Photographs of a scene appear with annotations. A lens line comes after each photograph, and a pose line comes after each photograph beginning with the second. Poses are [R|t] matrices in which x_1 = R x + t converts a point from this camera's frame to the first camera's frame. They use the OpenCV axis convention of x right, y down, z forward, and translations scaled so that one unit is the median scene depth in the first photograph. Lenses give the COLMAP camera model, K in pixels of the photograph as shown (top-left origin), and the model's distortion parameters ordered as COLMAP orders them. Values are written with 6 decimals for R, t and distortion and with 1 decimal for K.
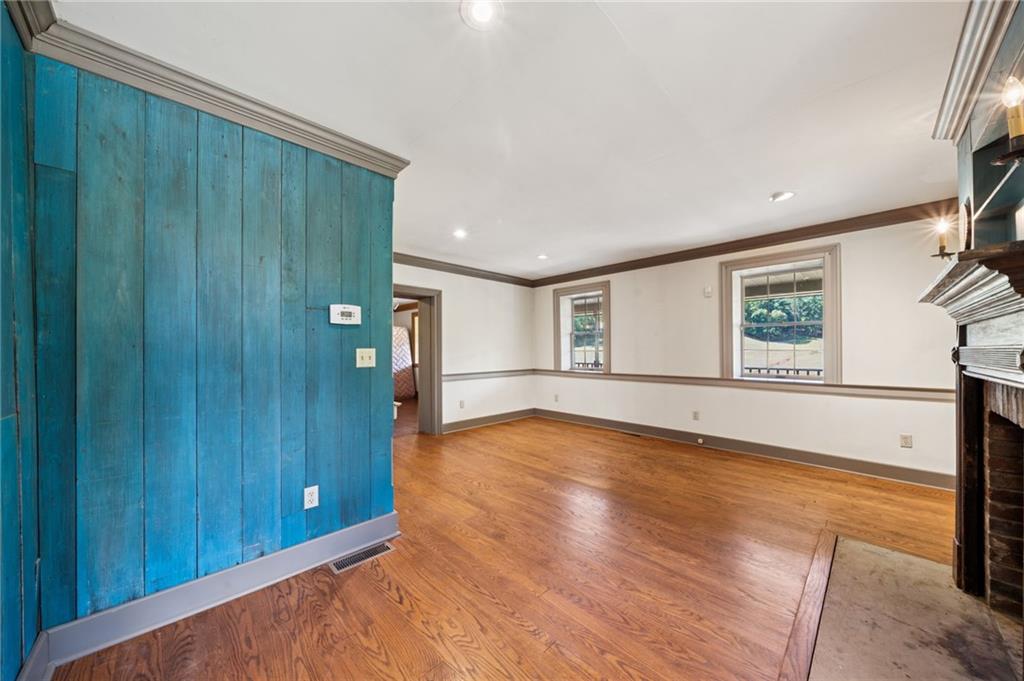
lens RADIAL K [[351.4, 0, 514.9], [0, 351.4, 346.3], [0, 0, 1]] dist [0.001334, 0.000102]
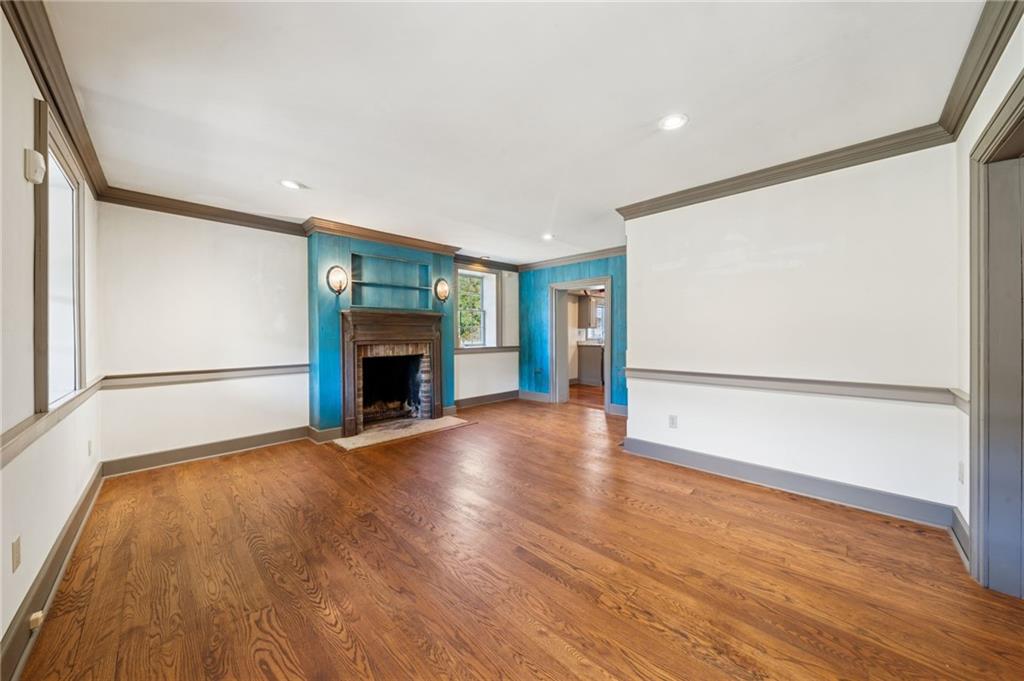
lens RADIAL K [[351.4, 0, 510.8], [0, 351.4, 341.1], [0, 0, 1]] dist [0.001334, 0.000102]
pose [[-0.999950, 0.002837, -0.009624, 0.123949], [0.002845, 0.999996, -0.000777, 0.025280], [0.009622, -0.000805, -0.999953, 1.738241]]
